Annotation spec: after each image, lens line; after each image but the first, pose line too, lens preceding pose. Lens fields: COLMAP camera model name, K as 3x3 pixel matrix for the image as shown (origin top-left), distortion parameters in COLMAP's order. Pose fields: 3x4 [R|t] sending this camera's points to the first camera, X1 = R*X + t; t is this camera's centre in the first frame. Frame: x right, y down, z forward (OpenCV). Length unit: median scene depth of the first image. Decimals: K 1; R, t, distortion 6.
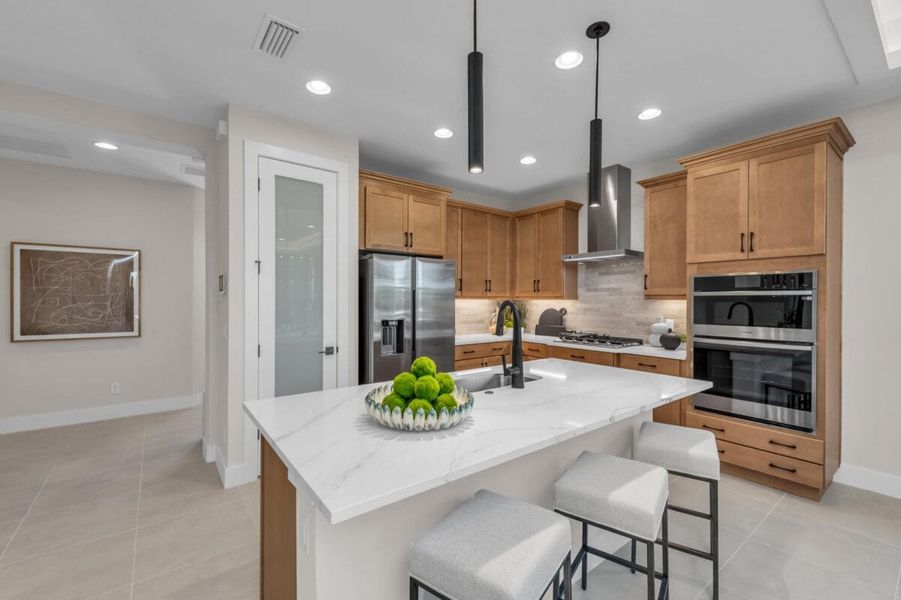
lens RADIAL K [[390.0, 0, 447.6], [0, 390.0, 300.8], [0, 0, 1]] dist [0.003058, -0.000198]
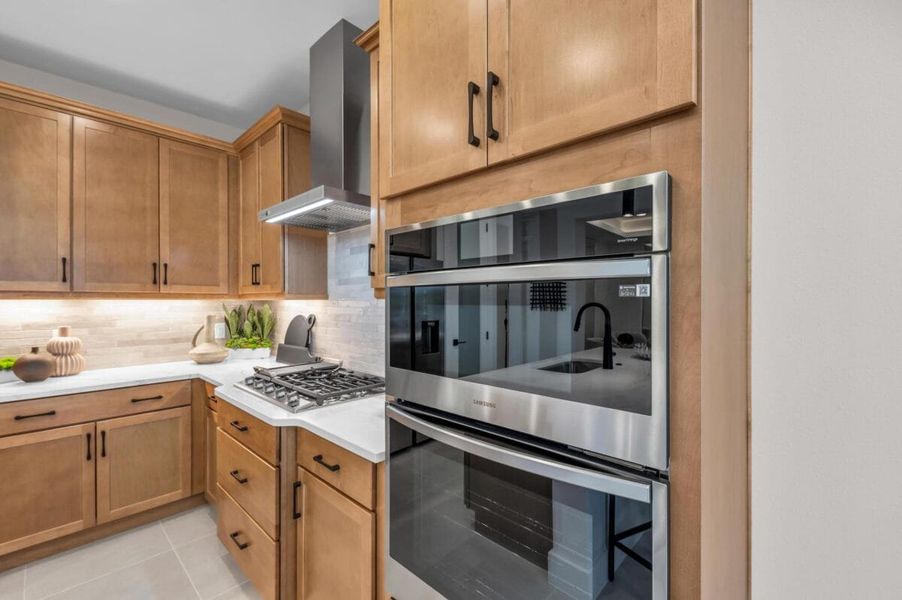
lens RADIAL K [[390.5, 0, 457.9], [0, 390.5, 300.1], [0, 0, 1]] dist [0.003058, -0.000198]
pose [[0.987232, -0.005384, 0.159197, 0.614402], [0.005446, 0.999985, 0.000043, -0.000657], [-0.159195, 0.000825, 0.987247, 0.617121]]
